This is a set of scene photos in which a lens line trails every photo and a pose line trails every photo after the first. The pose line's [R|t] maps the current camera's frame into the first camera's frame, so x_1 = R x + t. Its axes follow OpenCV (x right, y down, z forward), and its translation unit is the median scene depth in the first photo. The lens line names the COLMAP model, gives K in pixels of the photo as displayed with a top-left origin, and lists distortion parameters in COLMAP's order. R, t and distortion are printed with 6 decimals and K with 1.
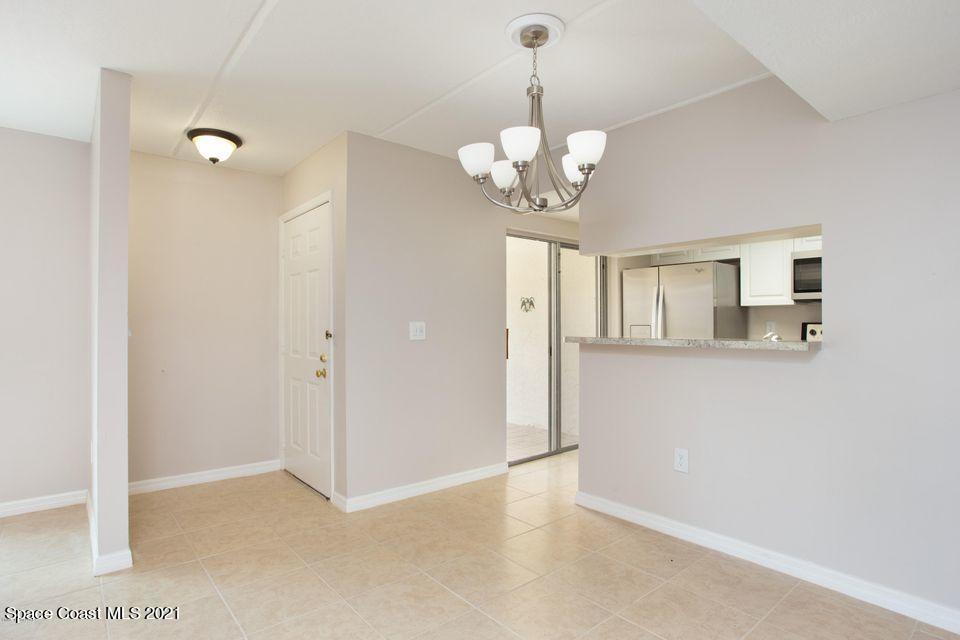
lens RADIAL K [[494.8, 0, 480.0], [0, 494.8, 320.0], [0, 0, 1]] dist [-0.025054, 0.000401]
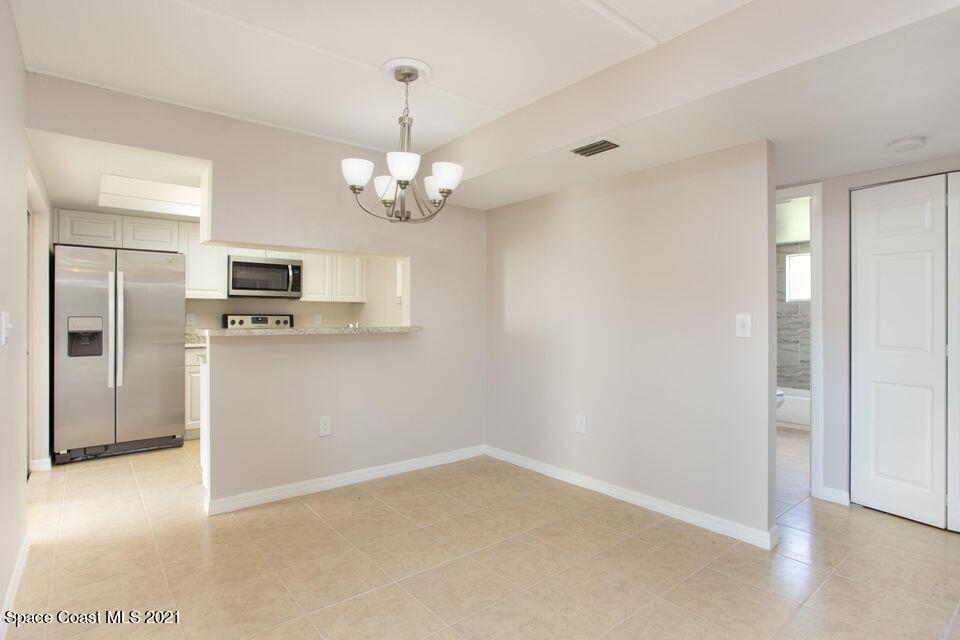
lens RADIAL K [[491.3, 0, 445.1], [0, 491.3, 315.7], [0, 0, 1]] dist [0.000286, 0.000337]
pose [[0.069944, -0.000582, 0.997551, -0.526723], [-0.013195, 0.999912, 0.001508, 0.000347], [-0.997464, -0.013268, 0.069930, 0.403952]]
